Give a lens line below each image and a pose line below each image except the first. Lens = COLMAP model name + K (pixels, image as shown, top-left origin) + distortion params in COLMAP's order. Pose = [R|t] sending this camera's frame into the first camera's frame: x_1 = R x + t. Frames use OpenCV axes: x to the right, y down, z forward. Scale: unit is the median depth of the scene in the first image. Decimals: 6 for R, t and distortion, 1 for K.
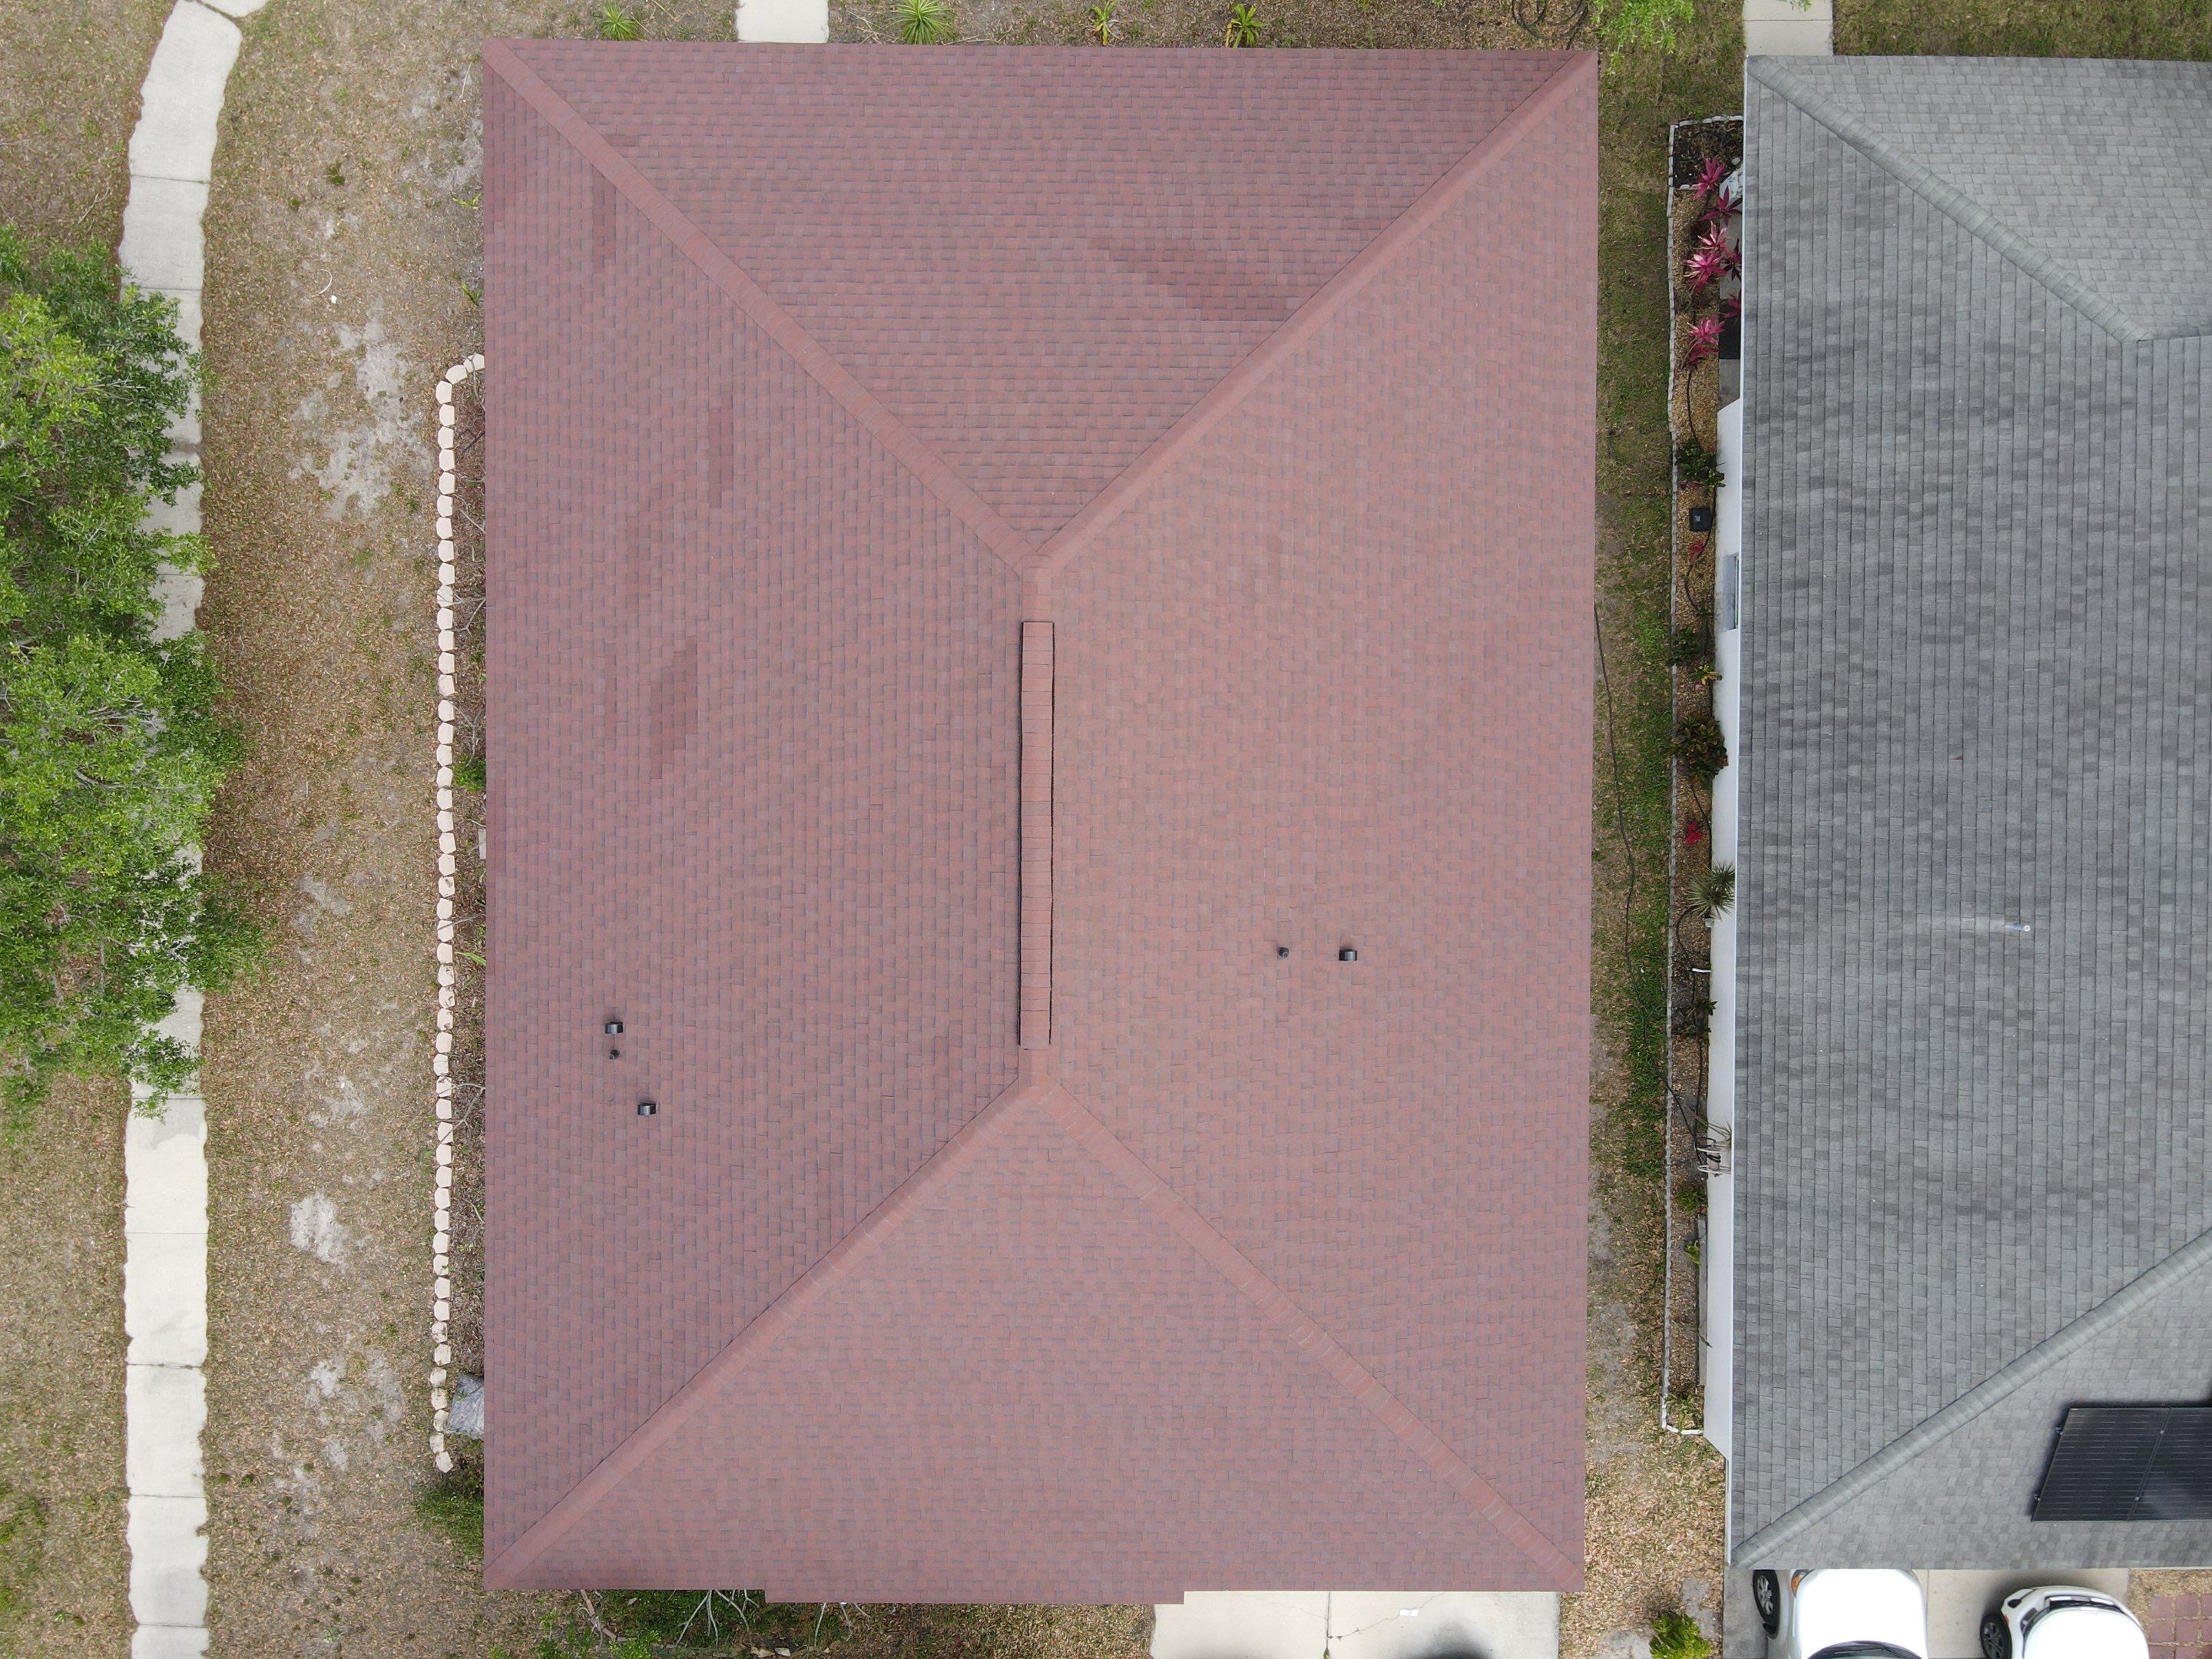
lens RADIAL K [[1620.0, 0, 1087.4], [0, 1620.0, 832.3], [0, 0, 1]] dist [0.006396, 0.017097]
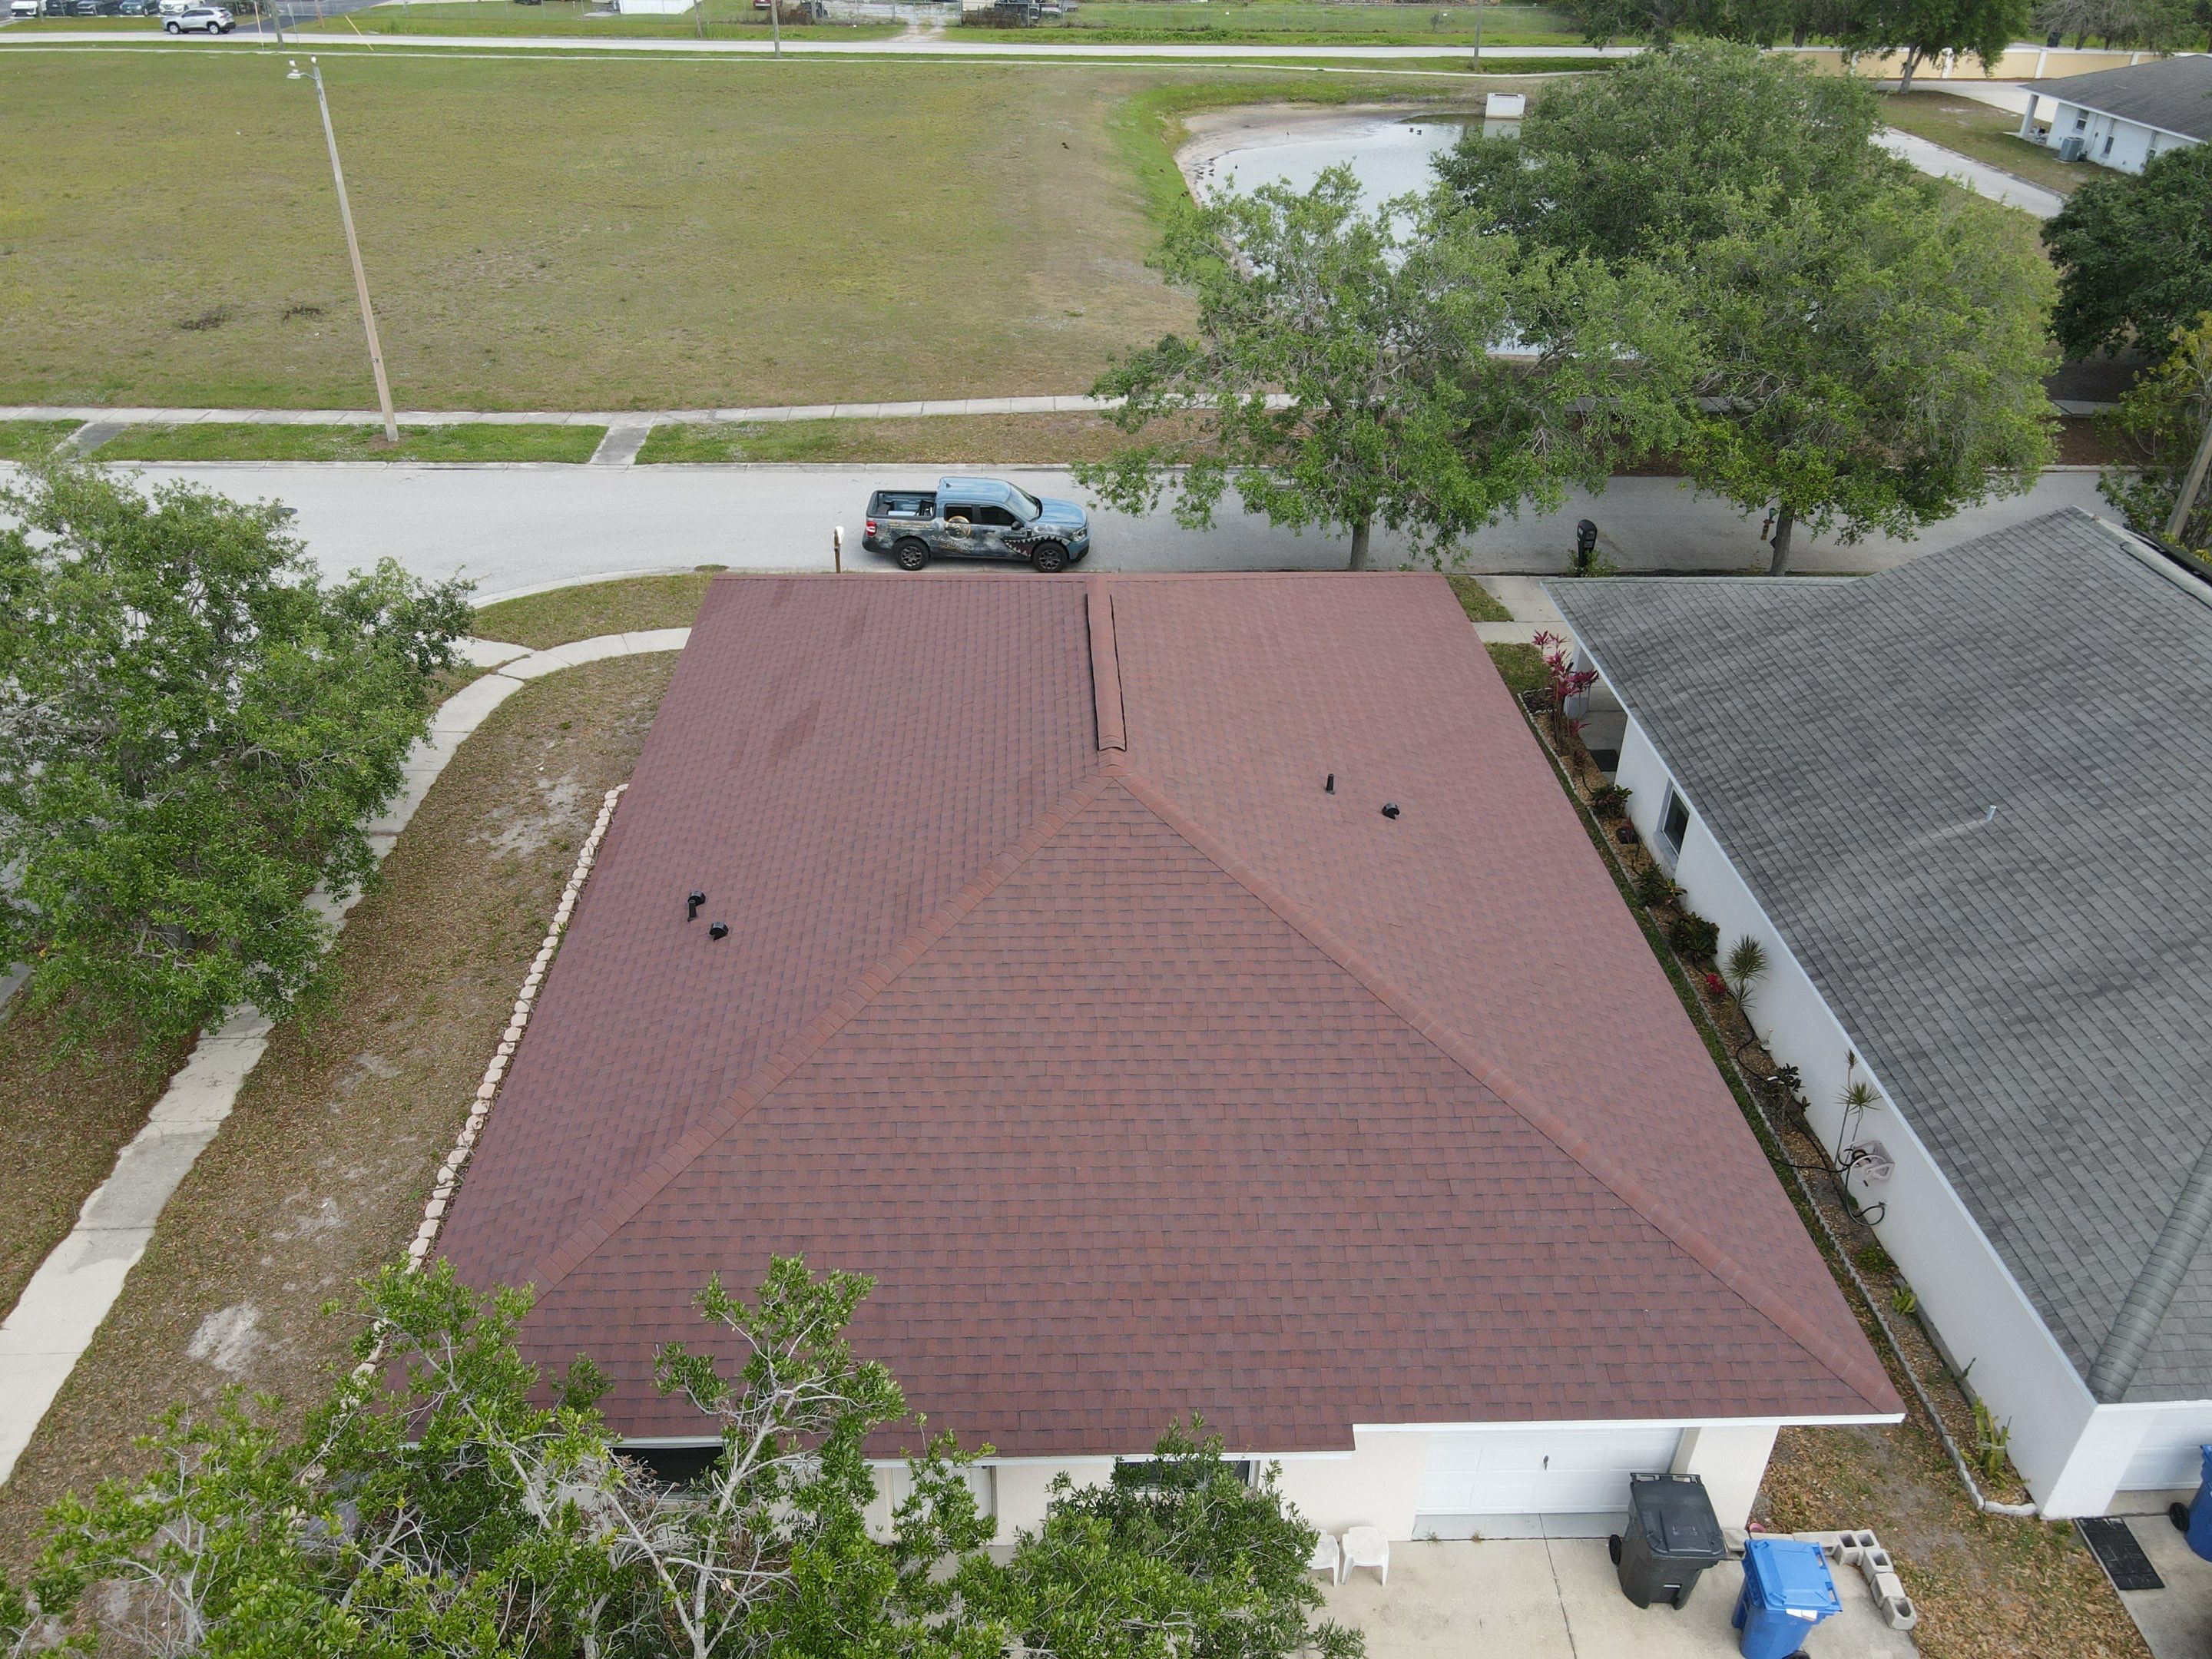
lens RADIAL K [[1620.0, 0, 1092.6], [0, 1620.0, 842.0], [0, 0, 1]] dist [0.006396, 0.017097]
pose [[0.999175, -0.022280, 0.033963, -0.074797], [0.040595, 0.519227, -0.853672, 0.973296], [0.001386, 0.854346, 0.519703, 0.431231]]
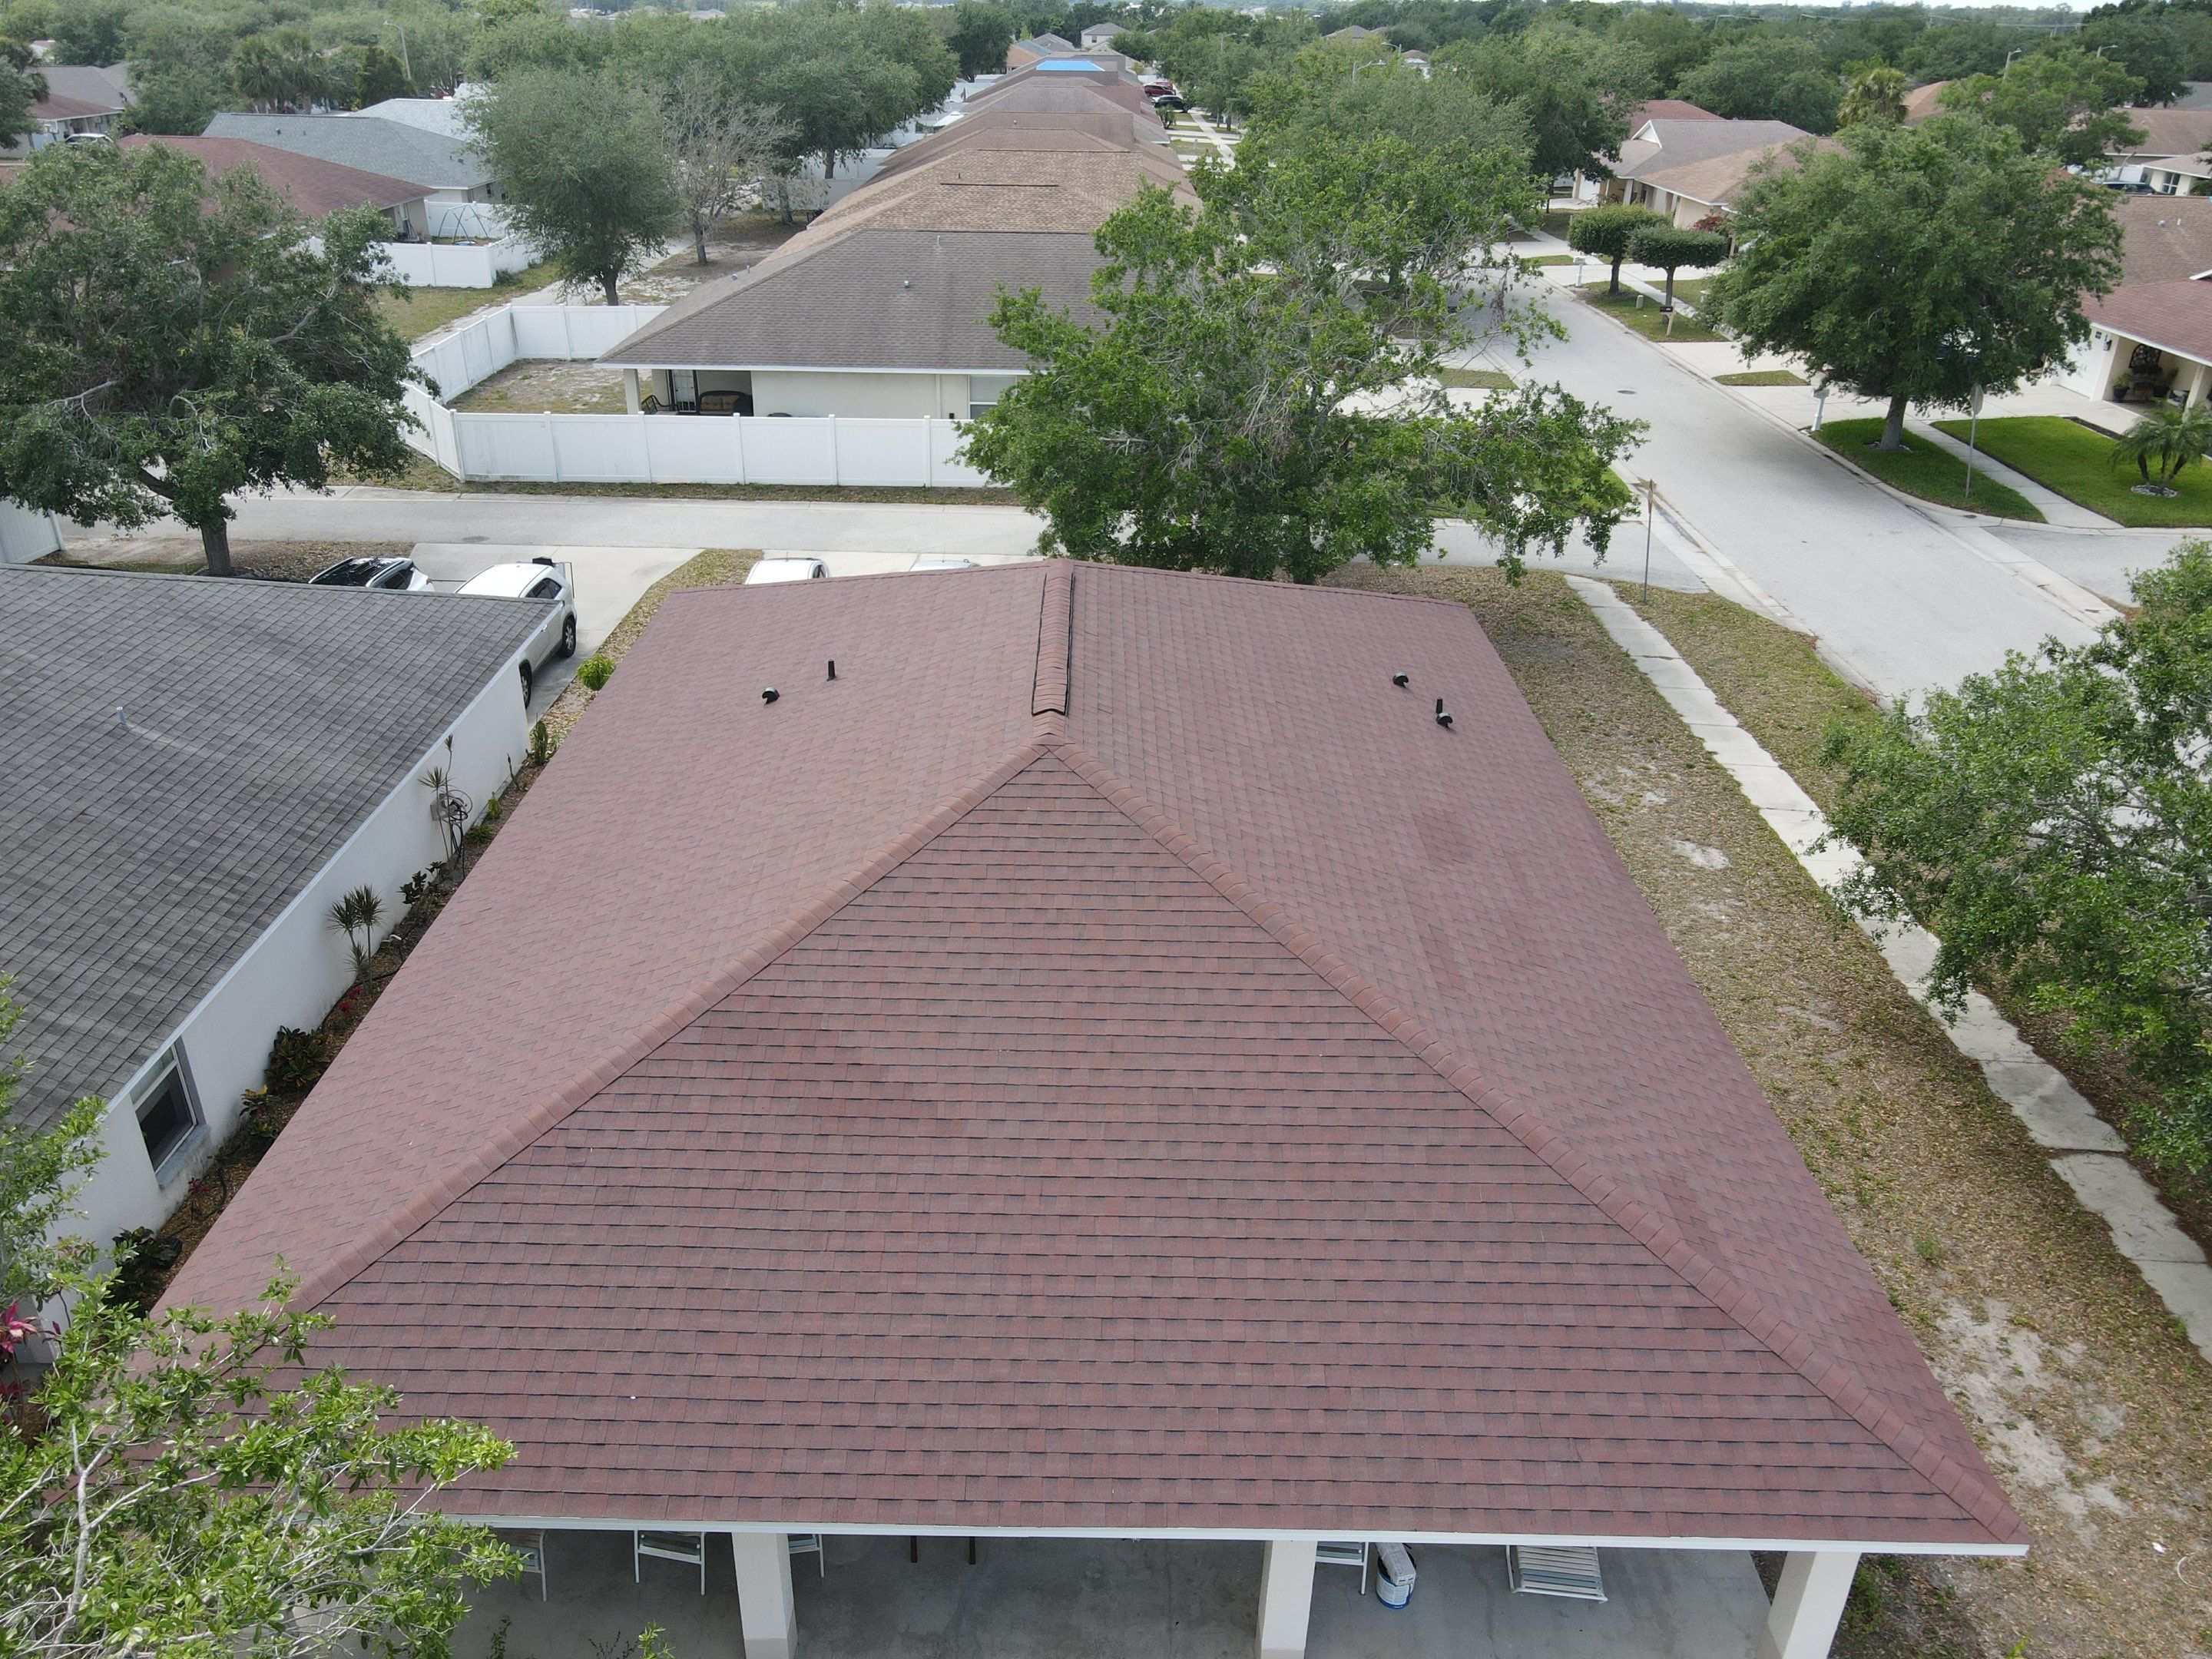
lens RADIAL K [[1620.0, 0, 1094.0], [0, 1620.0, 816.8], [0, 0, 1]] dist [0.006396, 0.017097]
pose [[-0.999507, -0.028167, -0.013870, -0.036730], [0.000870, -0.466451, 0.884547, -0.879878], [-0.031385, 0.884099, 0.466245, 0.539653]]
